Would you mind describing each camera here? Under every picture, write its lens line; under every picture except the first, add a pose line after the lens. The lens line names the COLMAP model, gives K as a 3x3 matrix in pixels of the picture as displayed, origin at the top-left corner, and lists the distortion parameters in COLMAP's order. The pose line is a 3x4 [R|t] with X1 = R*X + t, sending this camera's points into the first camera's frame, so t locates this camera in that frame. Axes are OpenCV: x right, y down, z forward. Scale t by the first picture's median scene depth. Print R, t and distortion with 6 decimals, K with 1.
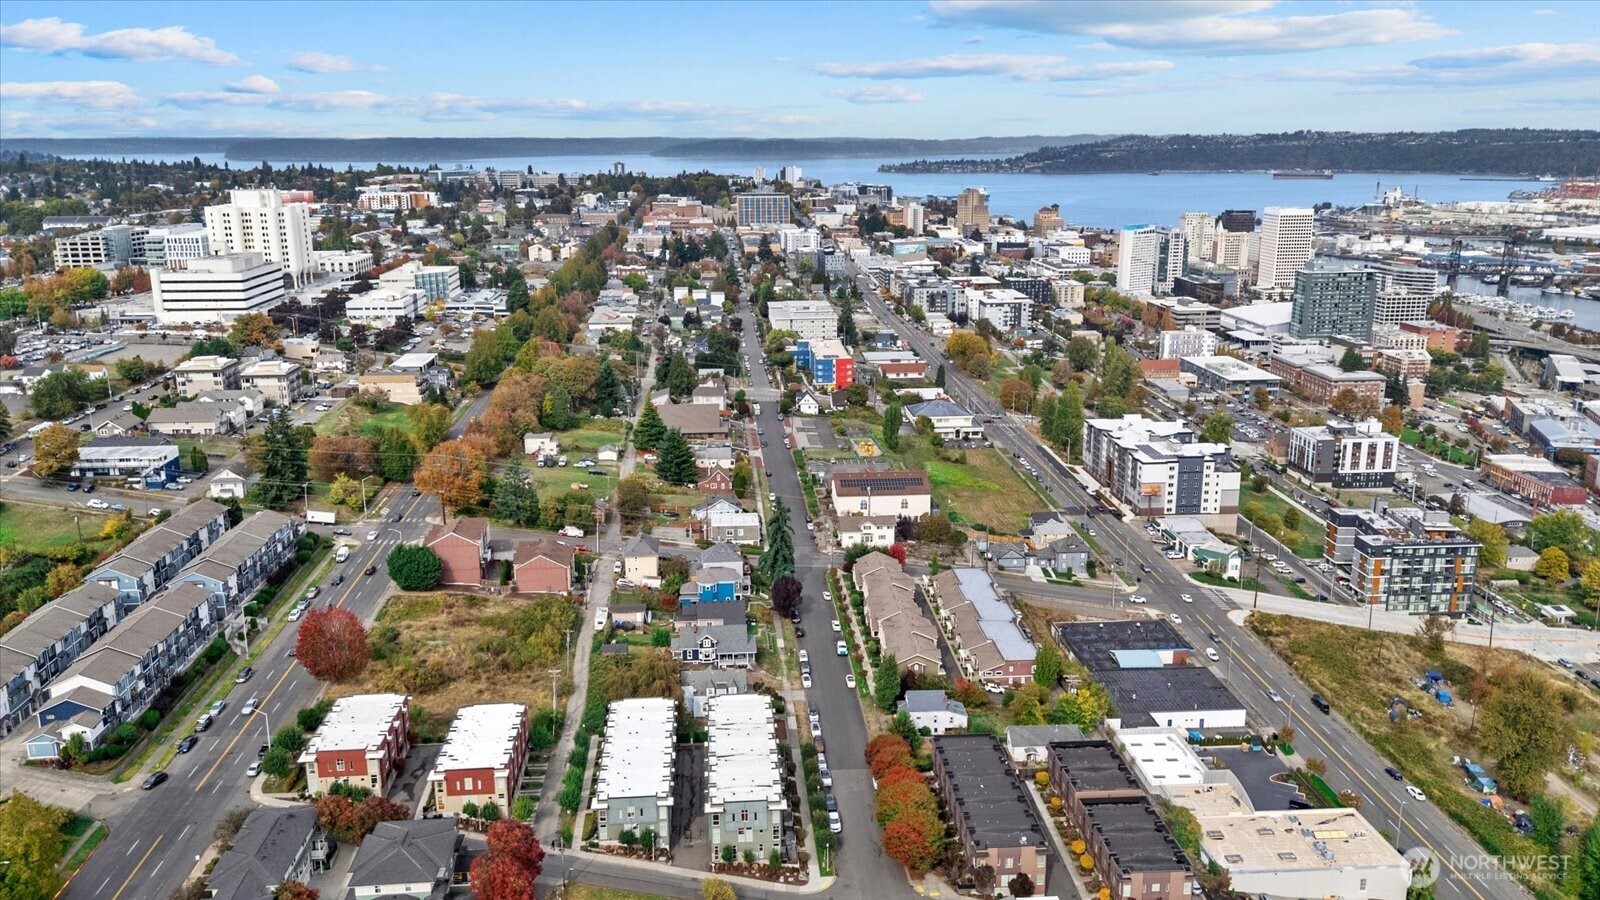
lens RADIAL K [[1217.1, 0, 808.6], [0, 1217.1, 448.0], [0, 0, 1]] dist [0.093081, -0.128608]
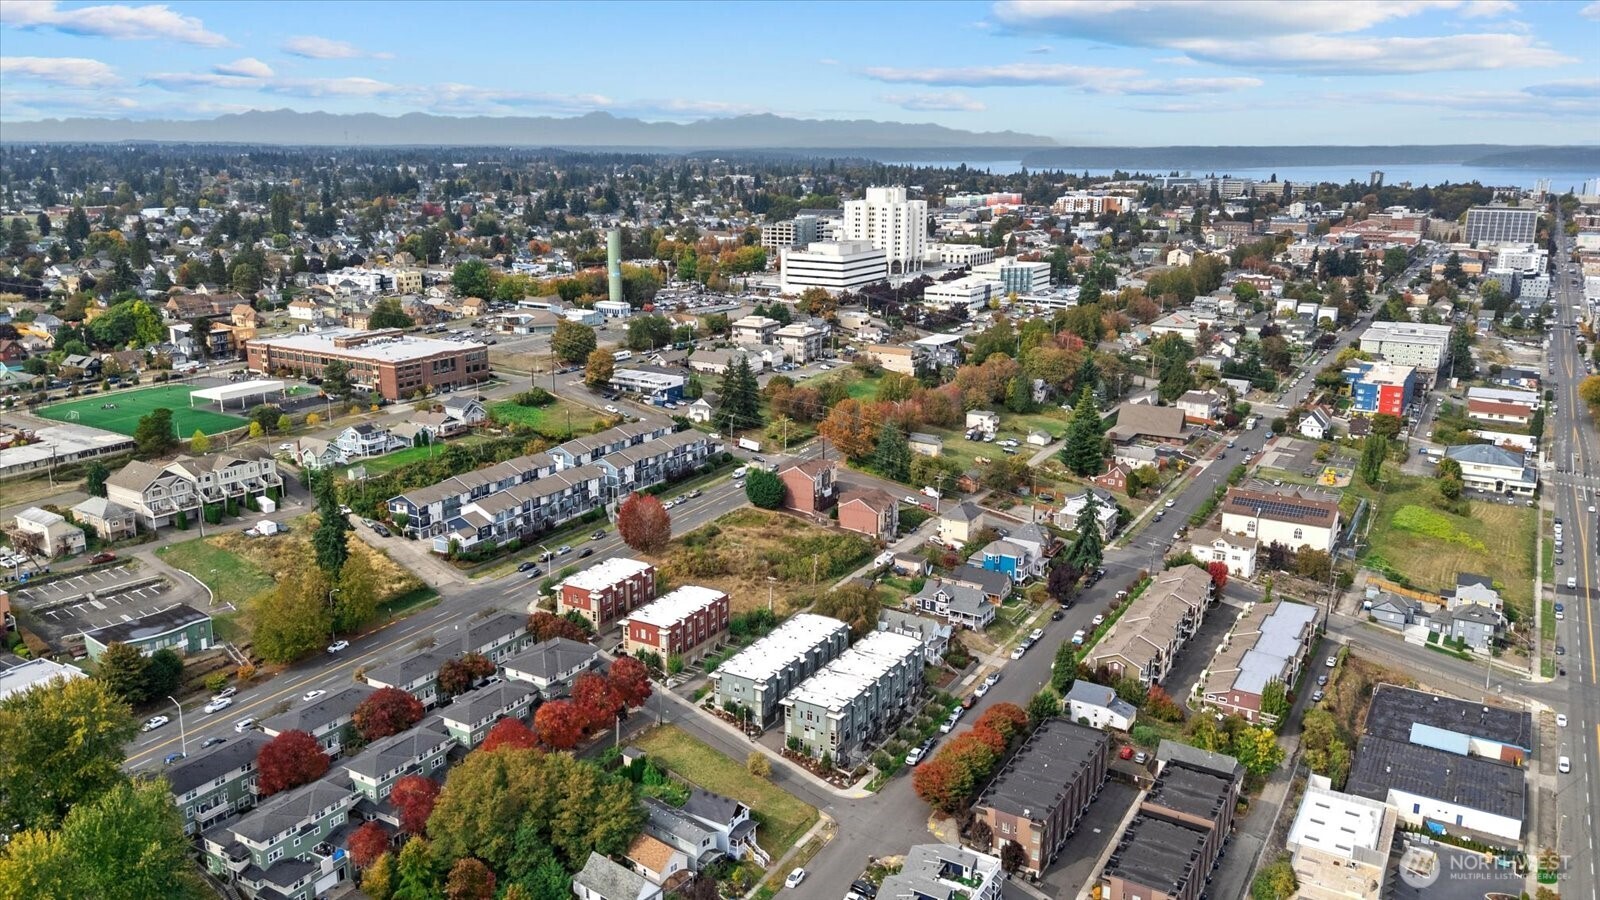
lens RADIAL K [[1217.1, 0, 808.6], [0, 1217.1, 448.0], [0, 0, 1]] dist [0.093081, -0.128608]
pose [[0.812936, 0.147390, -0.563392, 0.346124], [-0.151090, 0.987695, 0.040380, 0.000259], [0.562411, 0.052296, 0.825202, 0.014368]]
